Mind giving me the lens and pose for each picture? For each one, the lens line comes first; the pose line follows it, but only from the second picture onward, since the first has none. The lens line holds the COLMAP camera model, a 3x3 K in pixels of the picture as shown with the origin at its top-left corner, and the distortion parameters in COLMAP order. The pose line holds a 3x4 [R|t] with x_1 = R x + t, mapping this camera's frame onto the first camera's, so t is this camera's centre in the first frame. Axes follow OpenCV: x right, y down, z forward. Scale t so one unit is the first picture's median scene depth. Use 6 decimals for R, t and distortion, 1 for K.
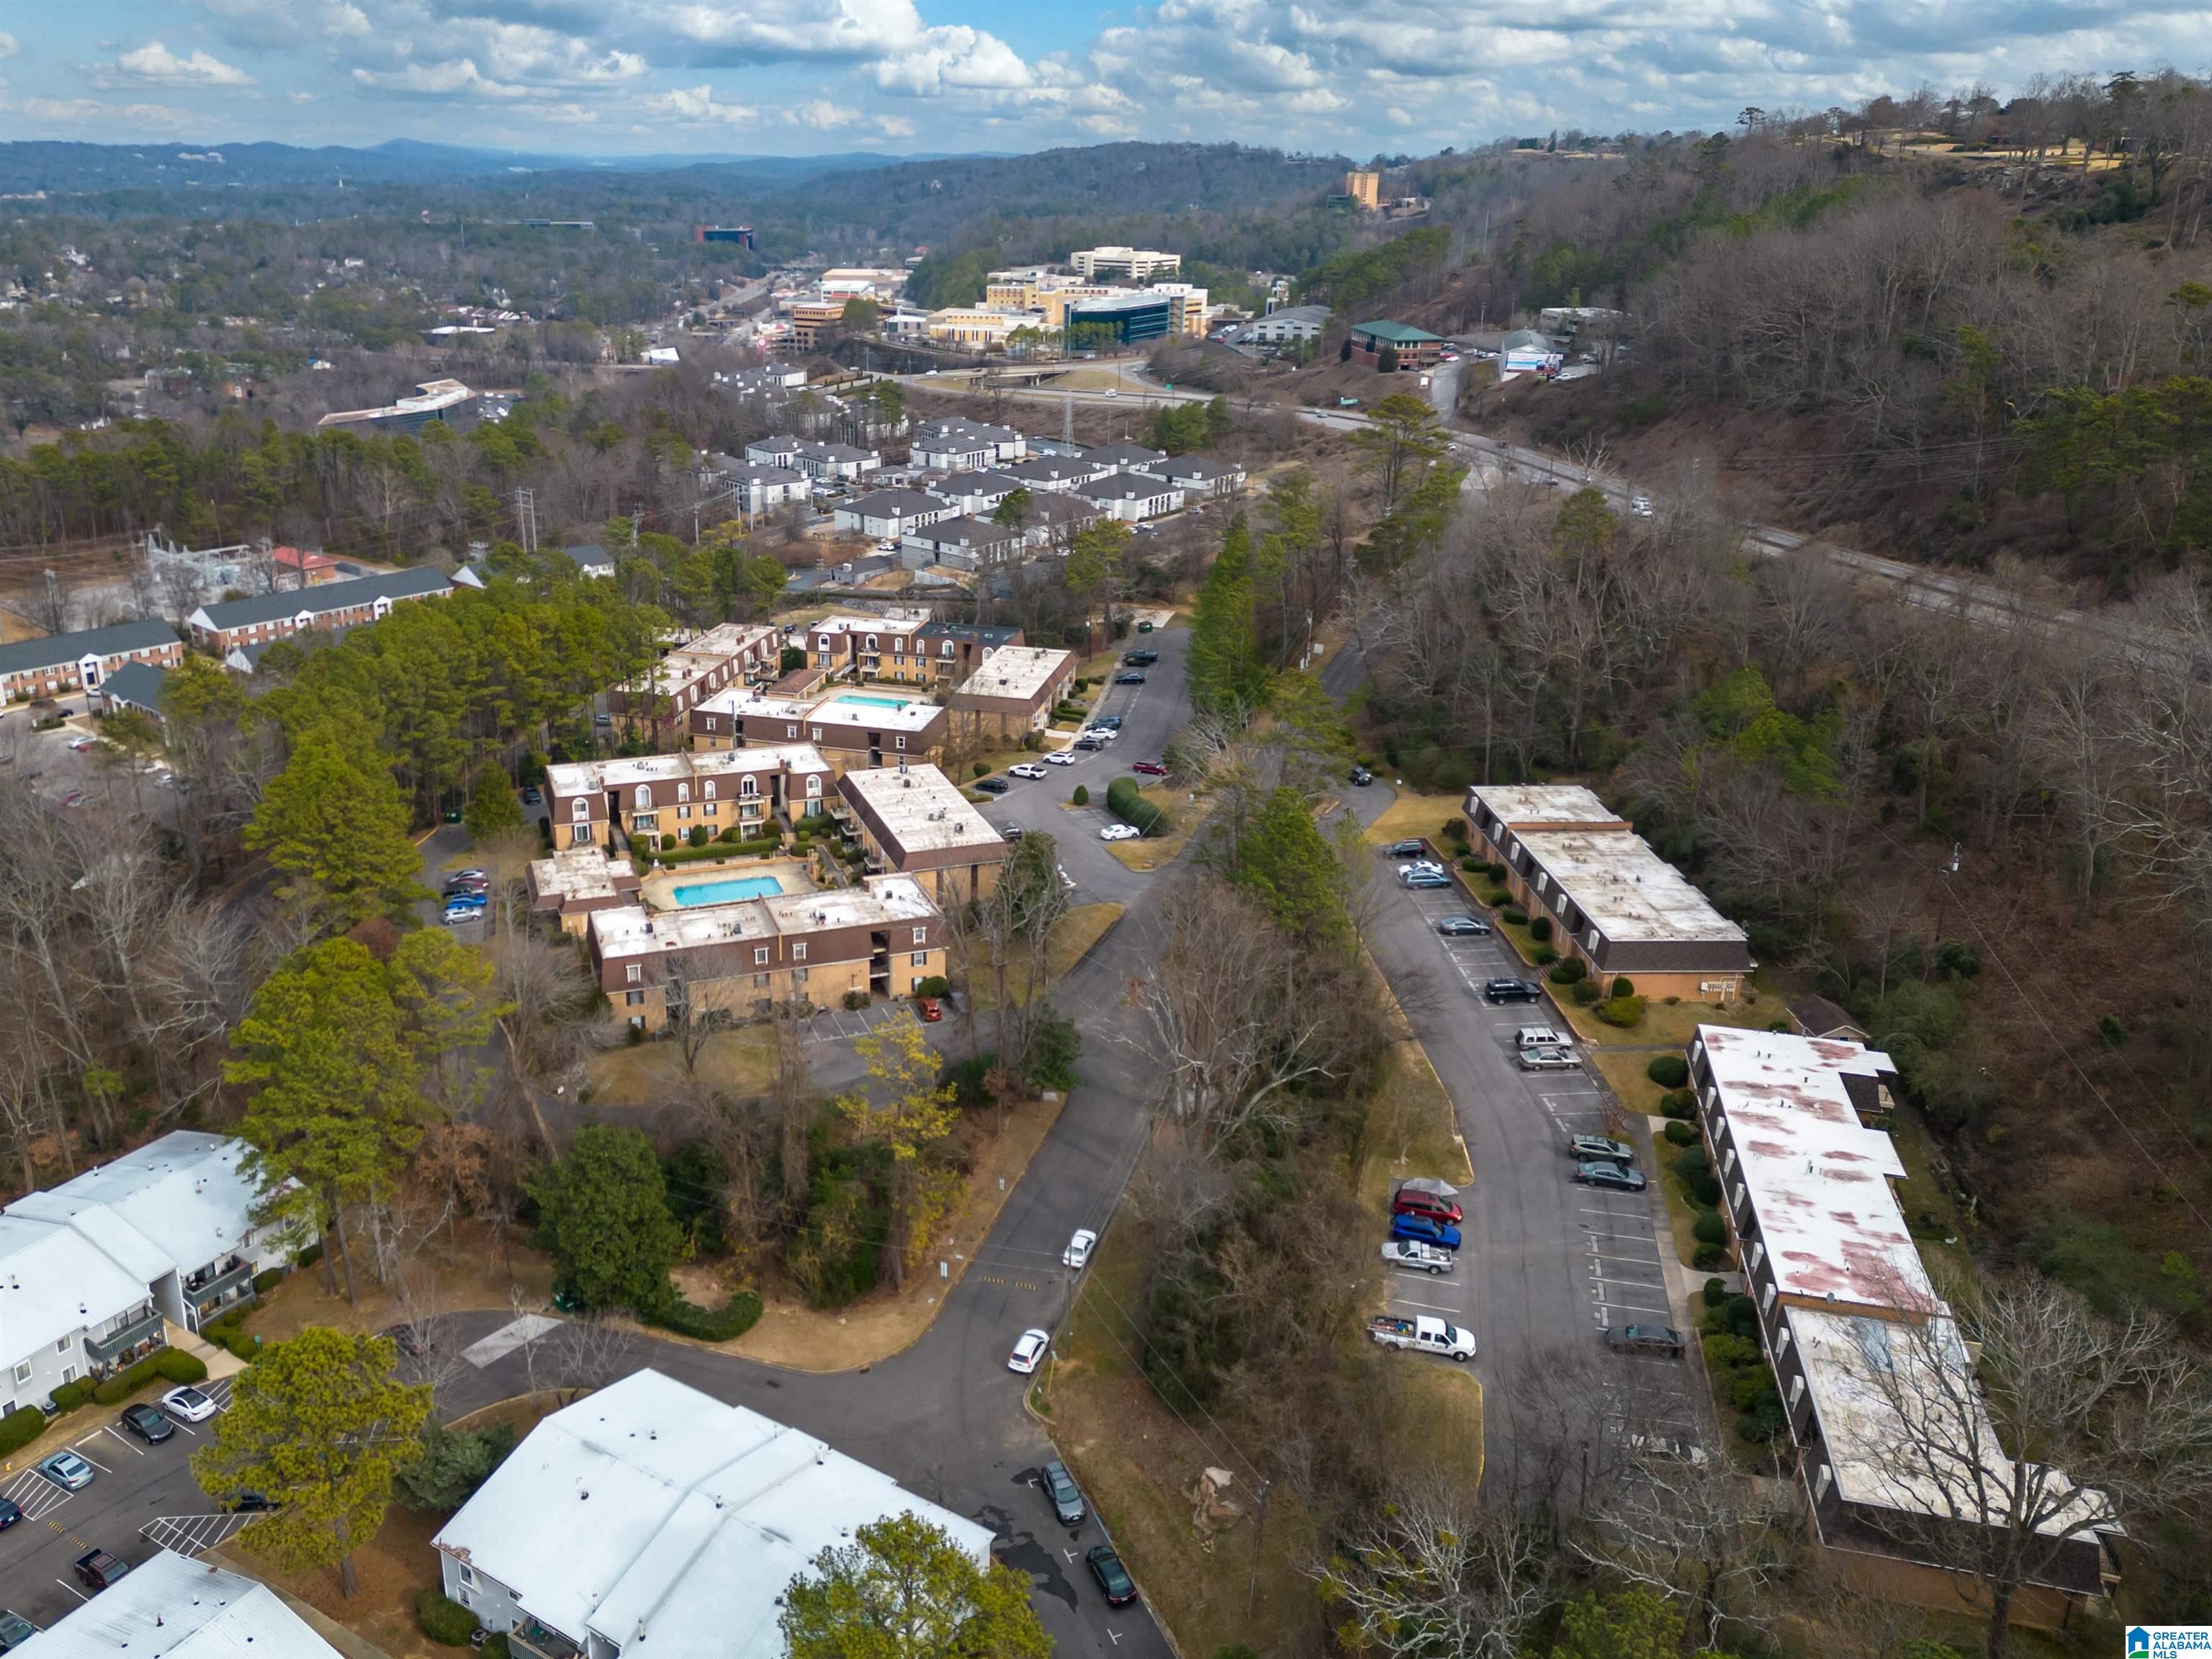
lens RADIAL K [[1601.8, 0, 1106.0], [0, 1601.8, 829.5], [0, 0, 1]] dist [0.081089, -0.115707]
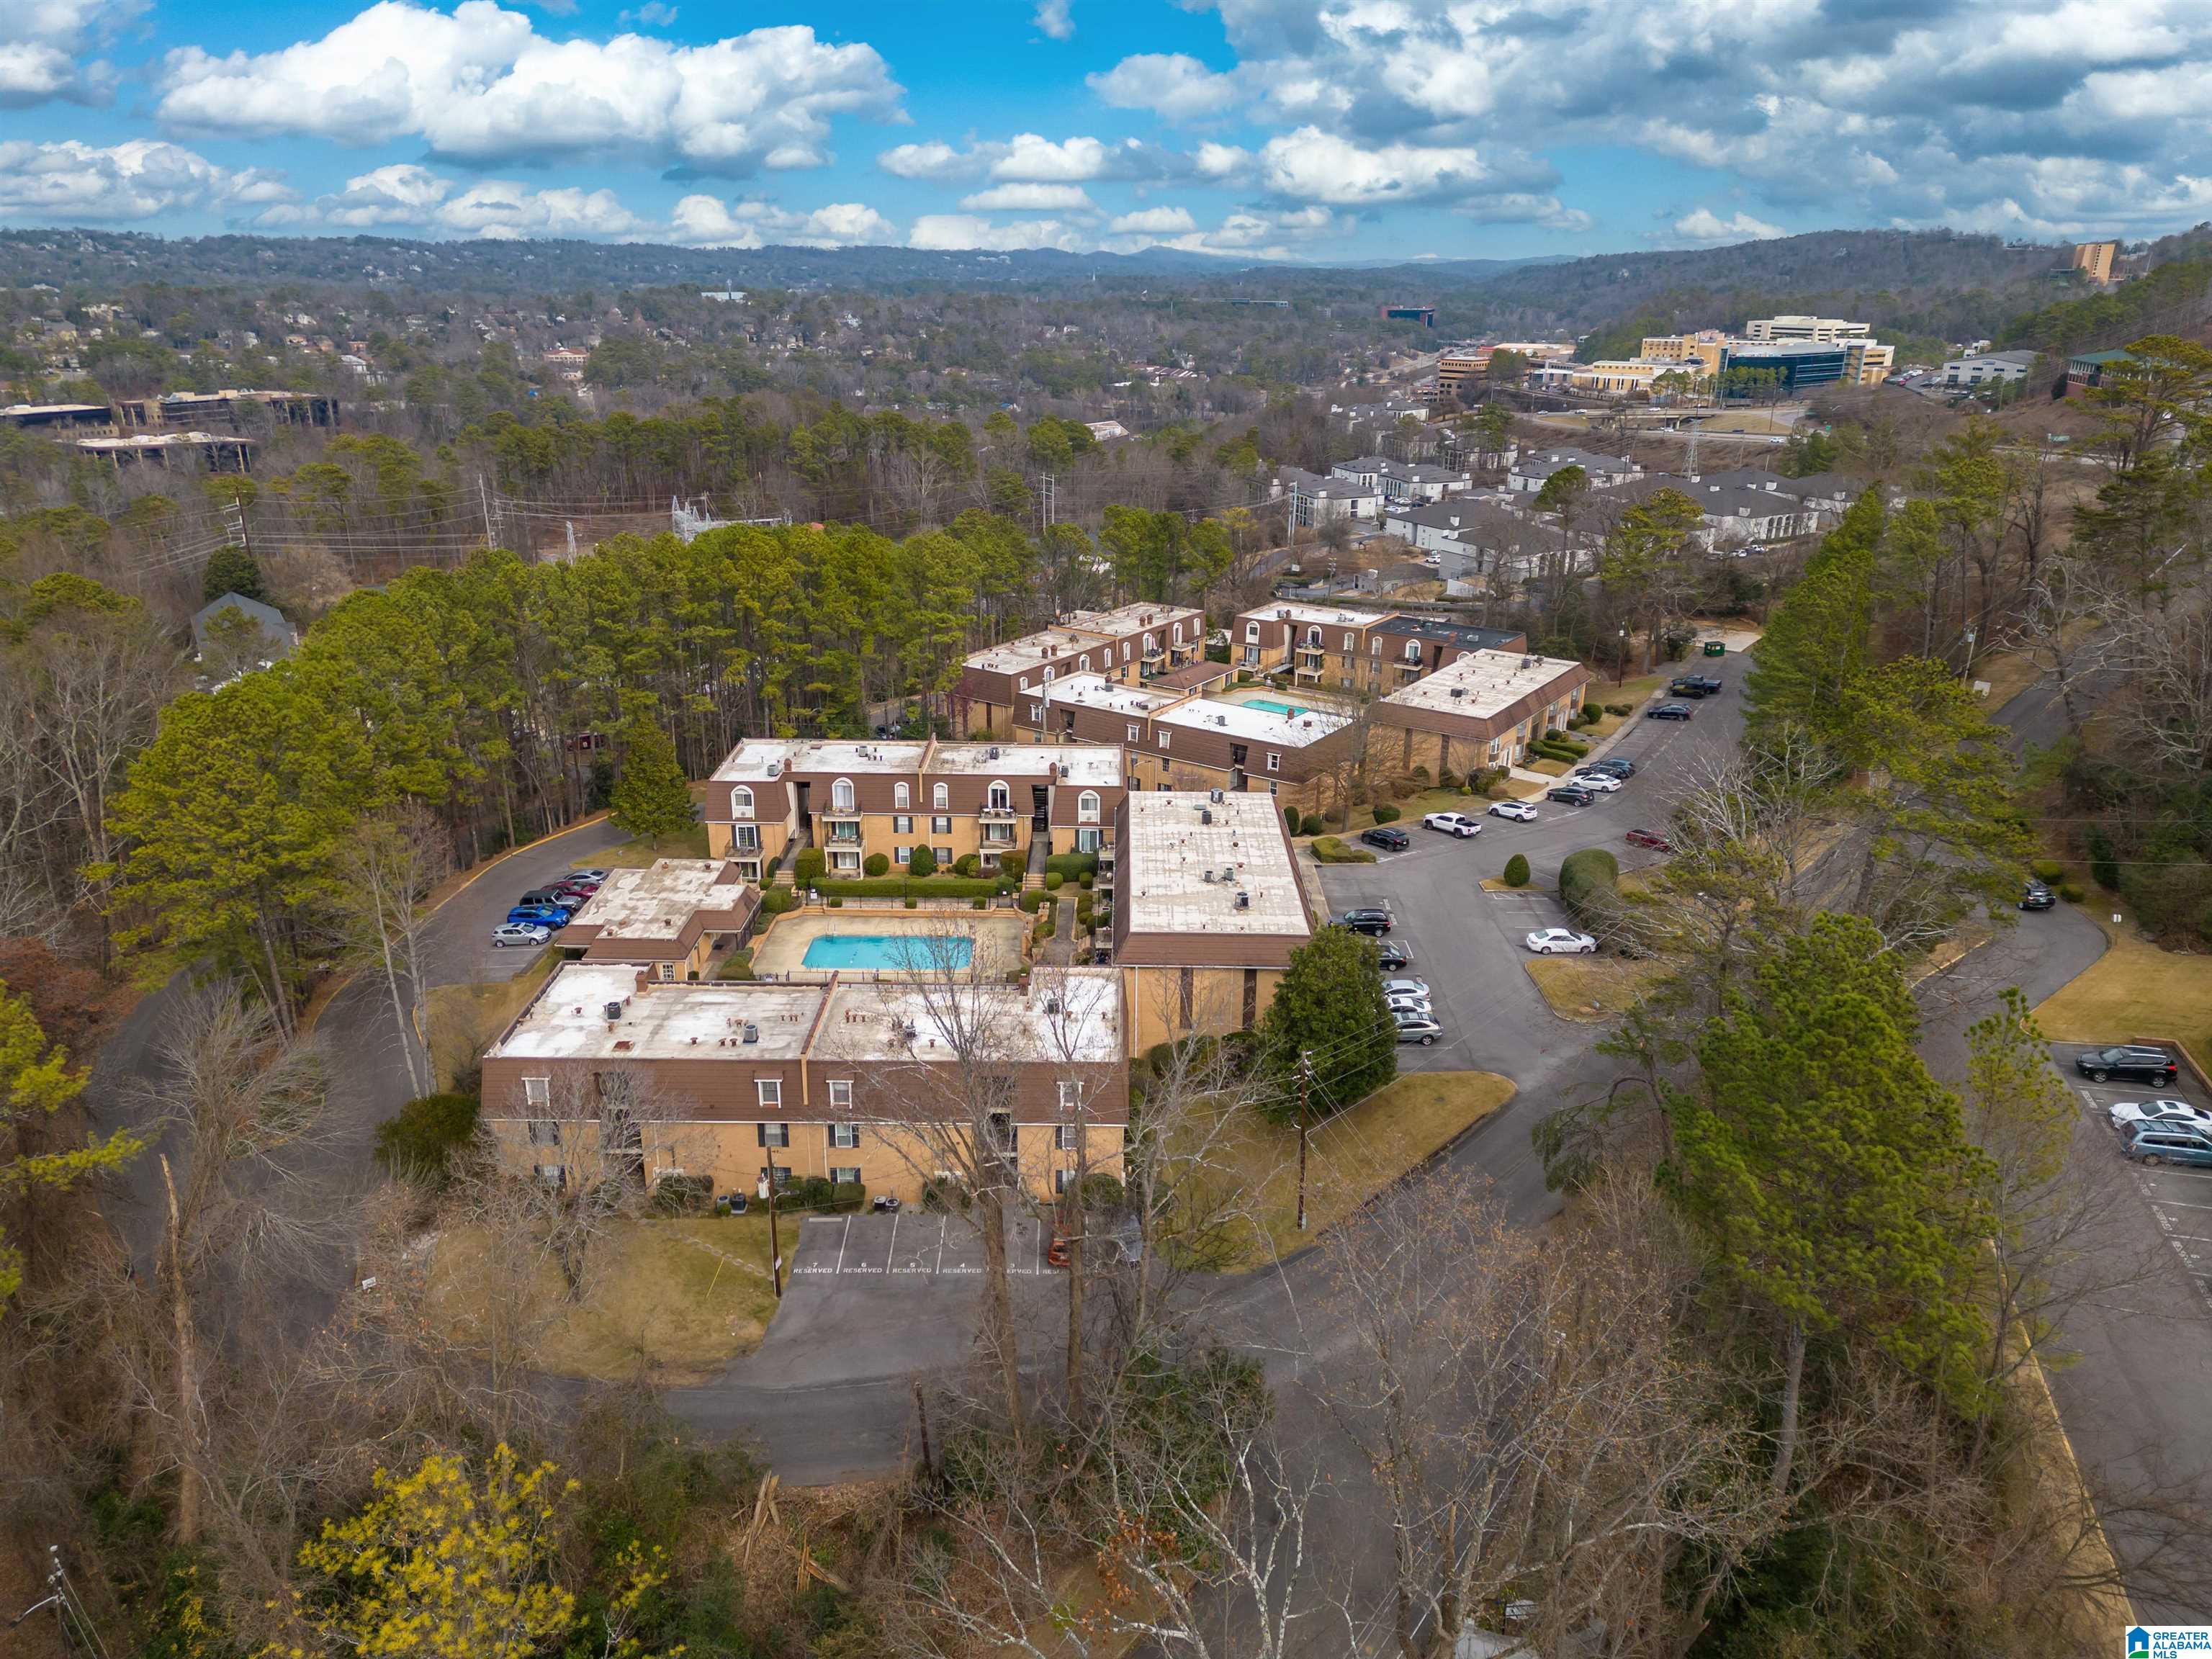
lens RADIAL K [[1601.8, 0, 1106.0], [0, 1601.8, 829.5], [0, 0, 1]] dist [0.081089, -0.115707]
pose [[0.930716, 0.112960, -0.347861, 0.047473], [-0.121782, 0.992551, -0.003526, -0.014287], [0.344871, 0.045645, 0.937540, 0.333512]]
